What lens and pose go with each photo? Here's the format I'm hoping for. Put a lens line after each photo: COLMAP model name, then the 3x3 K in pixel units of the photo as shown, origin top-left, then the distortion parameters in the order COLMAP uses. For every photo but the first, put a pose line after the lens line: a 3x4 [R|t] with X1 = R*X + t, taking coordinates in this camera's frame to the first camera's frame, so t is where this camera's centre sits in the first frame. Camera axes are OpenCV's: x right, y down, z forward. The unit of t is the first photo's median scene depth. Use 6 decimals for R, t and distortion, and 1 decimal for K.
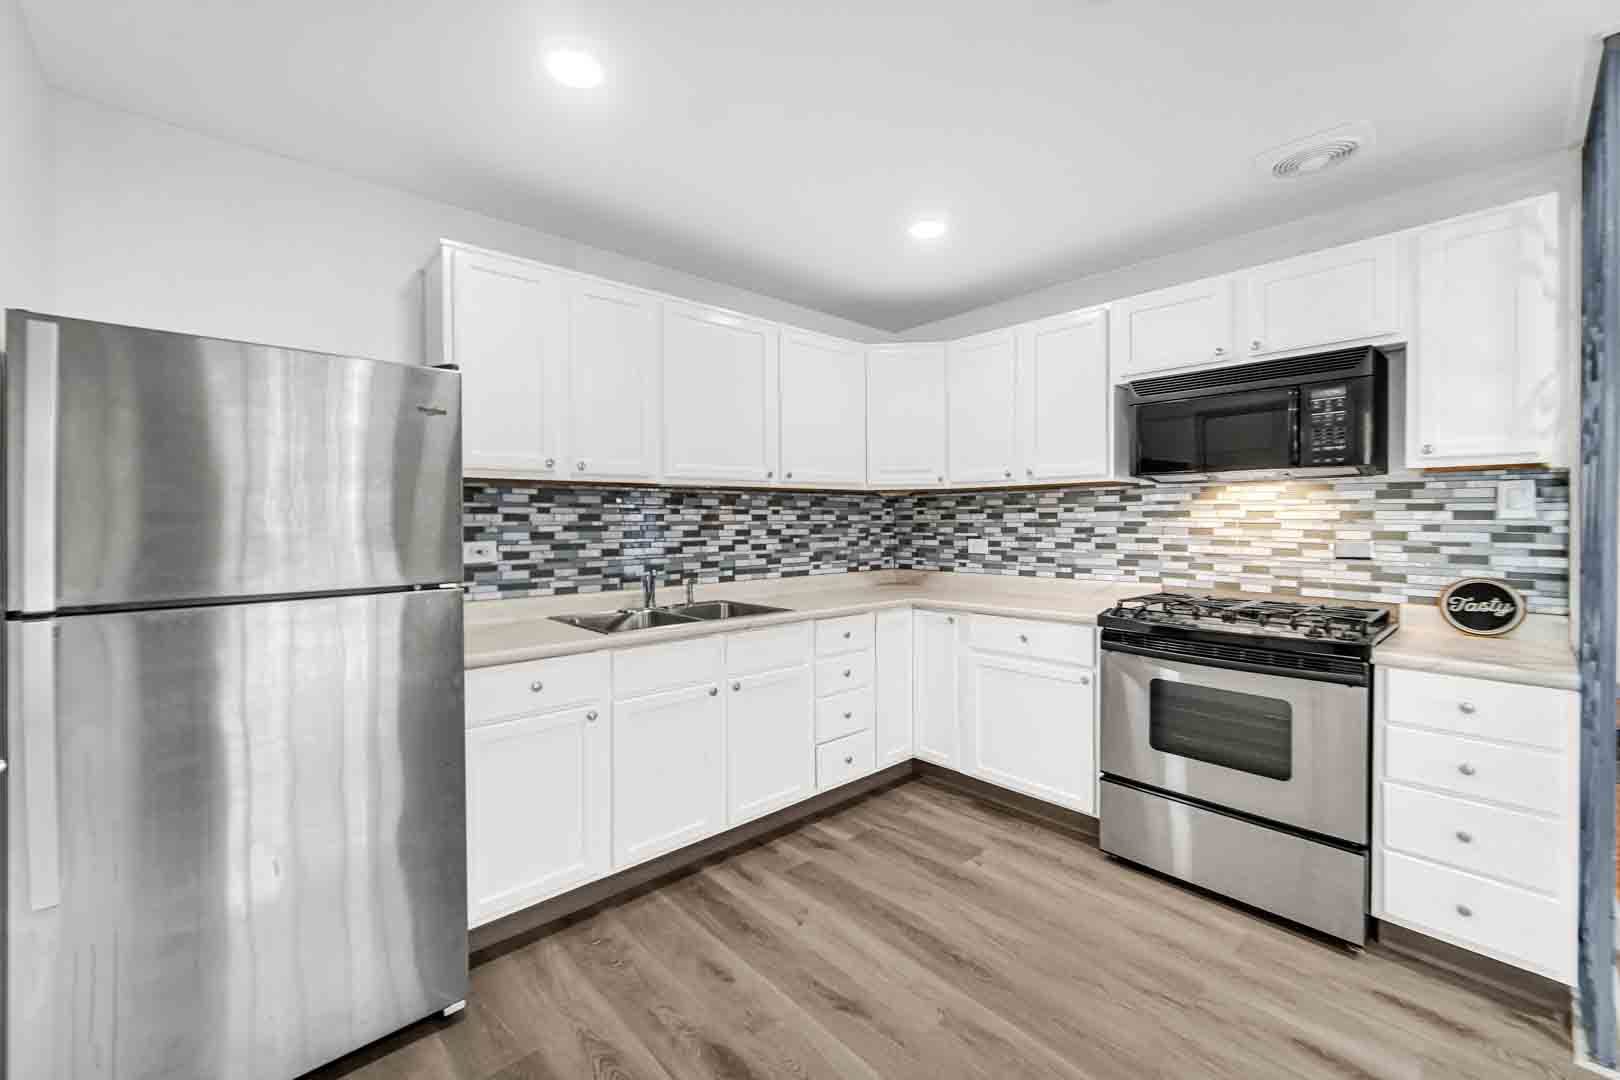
lens RADIAL K [[644.6, 0, 808.5], [0, 644.6, 516.7], [0, 0, 1]] dist [-0.003702, -0.000903]
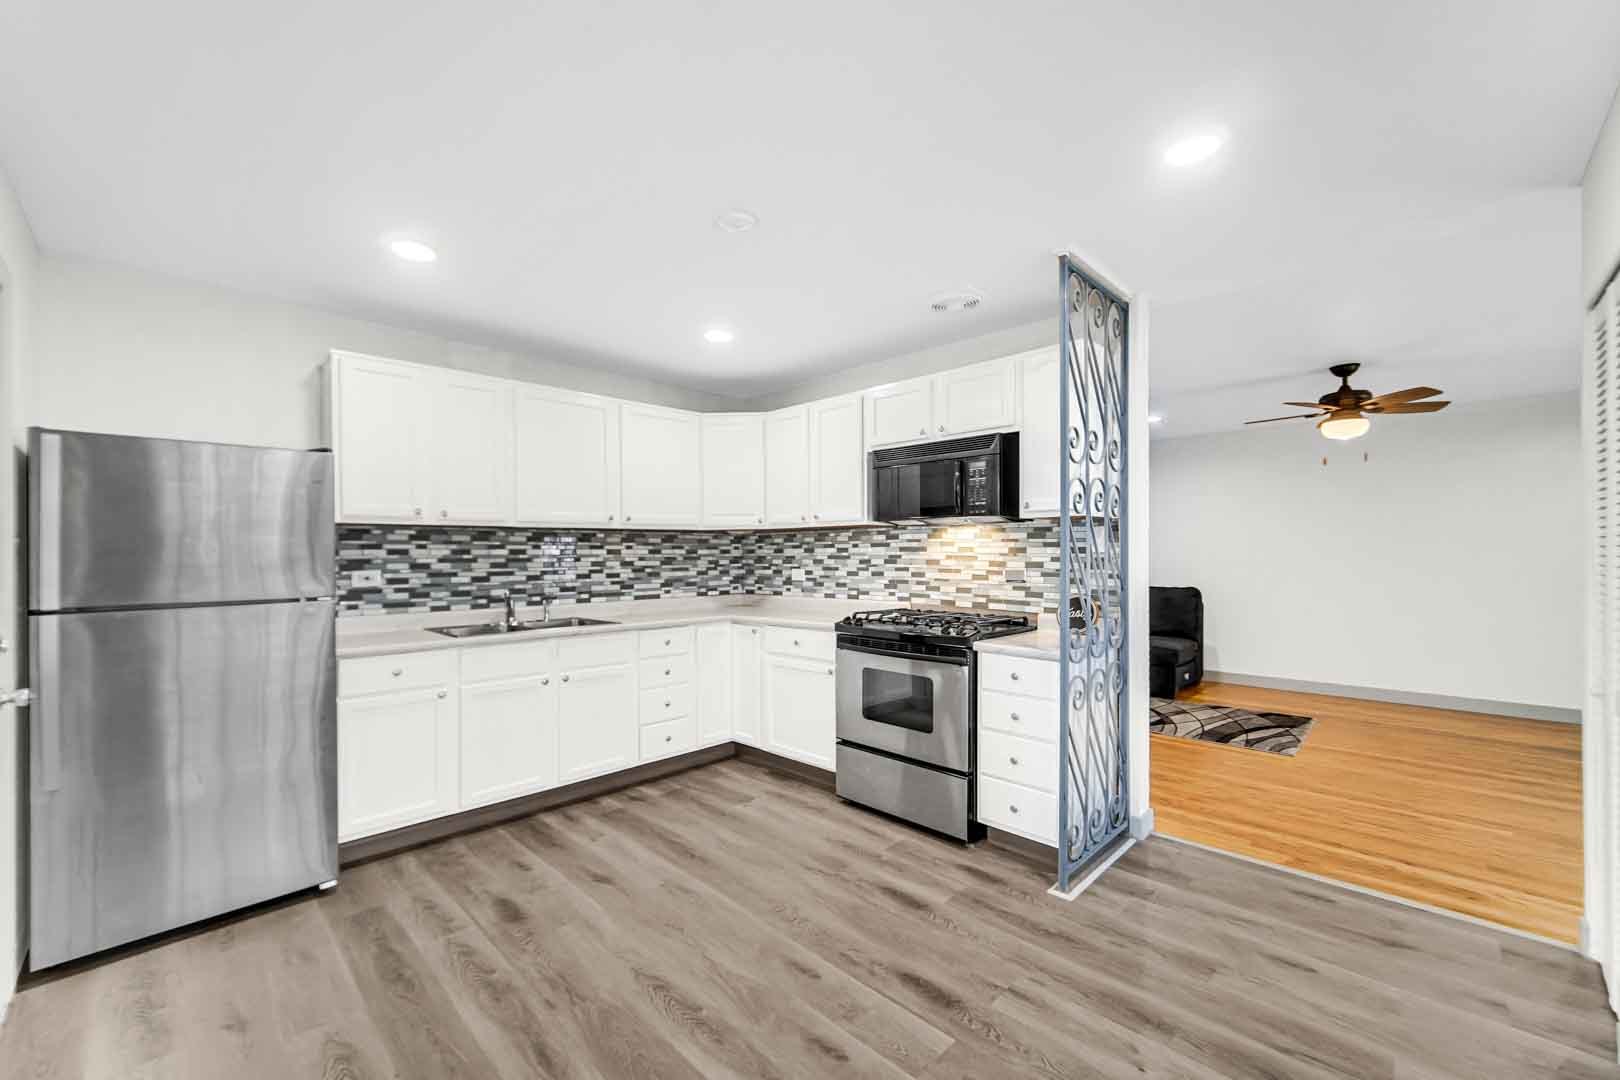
lens RADIAL K [[644.6, 0, 808.9], [0, 644.6, 547.2], [0, 0, 1]] dist [-0.003702, -0.000903]
pose [[0.998502, 0.000019, 0.054708, 0.334461], [0.000193, 0.999993, -0.003867, -0.003761], [-0.054708, 0.003872, 0.998495, -0.380741]]
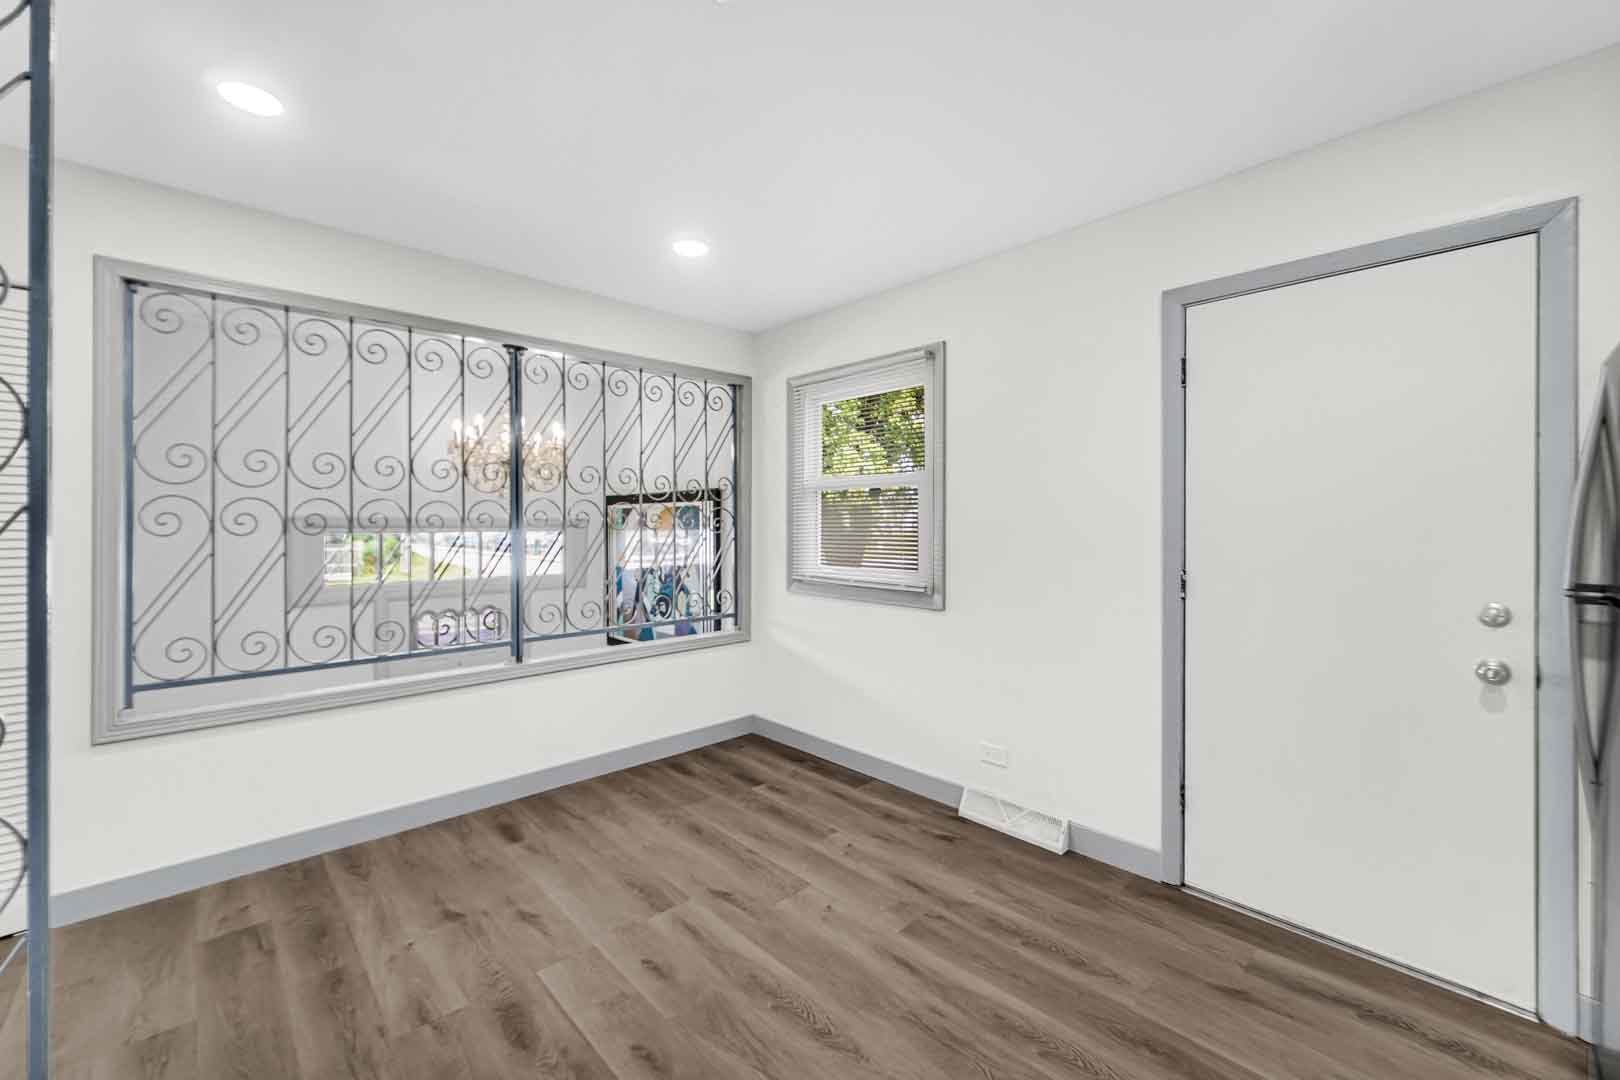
lens RADIAL K [[644.6, 0, 807.3], [0, 644.6, 528.6], [0, 0, 1]] dist [-0.003702, -0.000903]
pose [[-0.999702, 0.005348, -0.023829, 0.217152], [0.005272, 0.999981, 0.003255, 0.003469], [0.023846, 0.003128, -0.999711, 1.208033]]
